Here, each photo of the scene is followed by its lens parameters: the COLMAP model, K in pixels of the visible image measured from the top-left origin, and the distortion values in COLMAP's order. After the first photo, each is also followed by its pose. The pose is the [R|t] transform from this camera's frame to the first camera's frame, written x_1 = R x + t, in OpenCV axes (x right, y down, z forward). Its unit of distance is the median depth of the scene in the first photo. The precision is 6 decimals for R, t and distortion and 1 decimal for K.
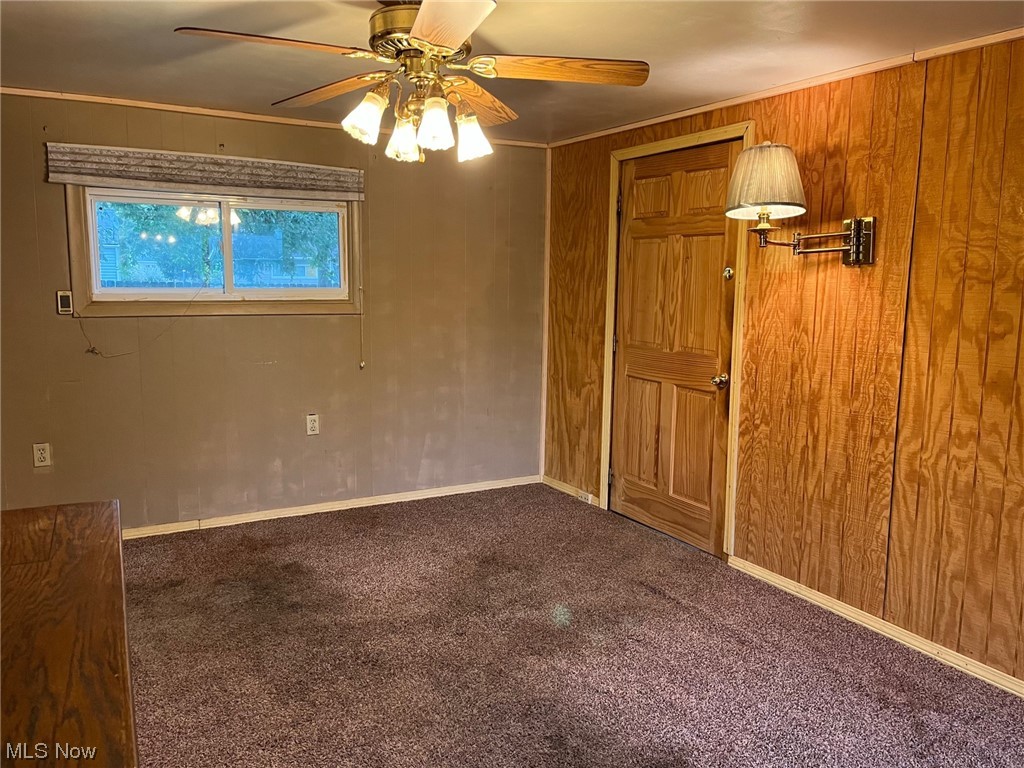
lens RADIAL K [[776.1, 0, 518.7], [0, 776.1, 379.3], [0, 0, 1]] dist [0.062633, -0.086523]
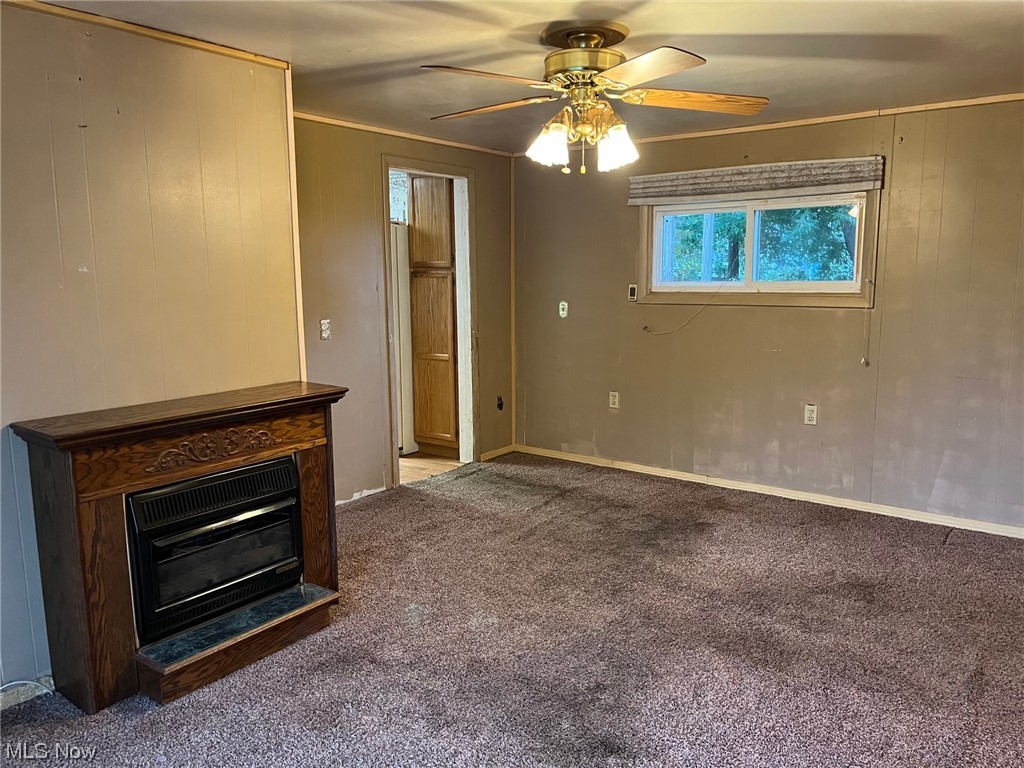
lens RADIAL K [[776.1, 0, 519.9], [0, 776.1, 381.2], [0, 0, 1]] dist [0.062633, -0.086523]
pose [[0.407798, 0.111479, -0.906241, 0.527909], [-0.113957, 0.990972, 0.070623, -0.015067], [0.905933, 0.074472, 0.416821, 0.232597]]
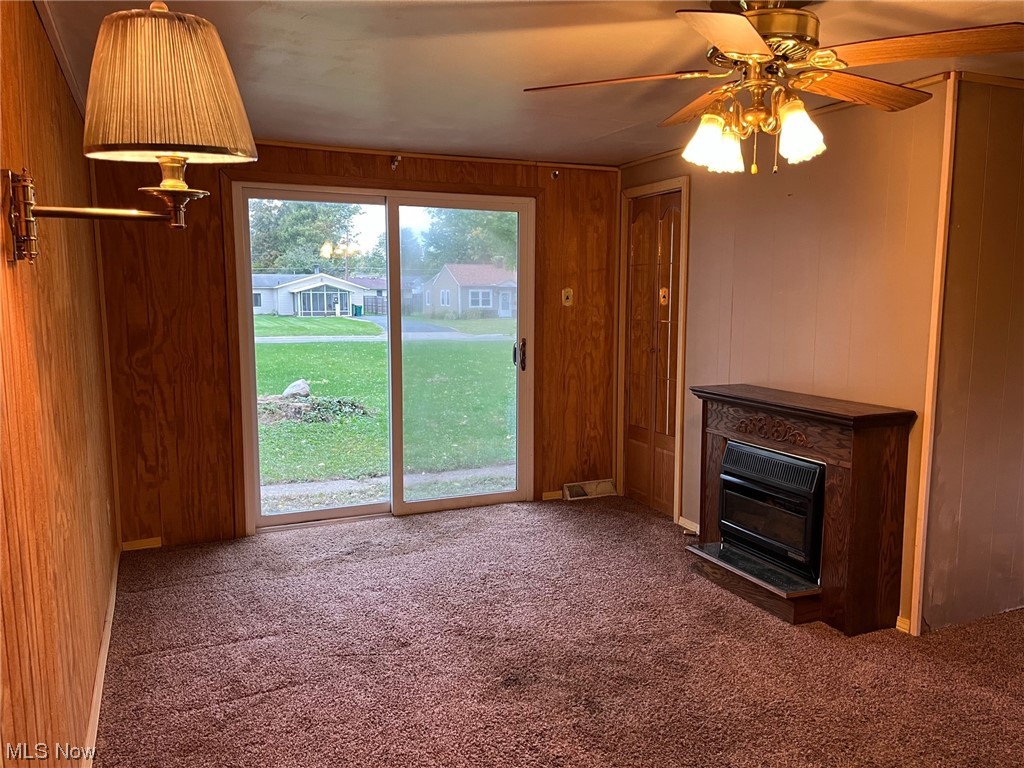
lens RADIAL K [[776.1, 0, 510.8], [0, 776.1, 389.9], [0, 0, 1]] dist [0.062633, -0.086523]
pose [[-0.993537, -0.035119, 0.107944, 0.007722], [-0.005308, 0.964272, 0.264862, -0.154292], [-0.113389, 0.262577, -0.958226, 1.141382]]
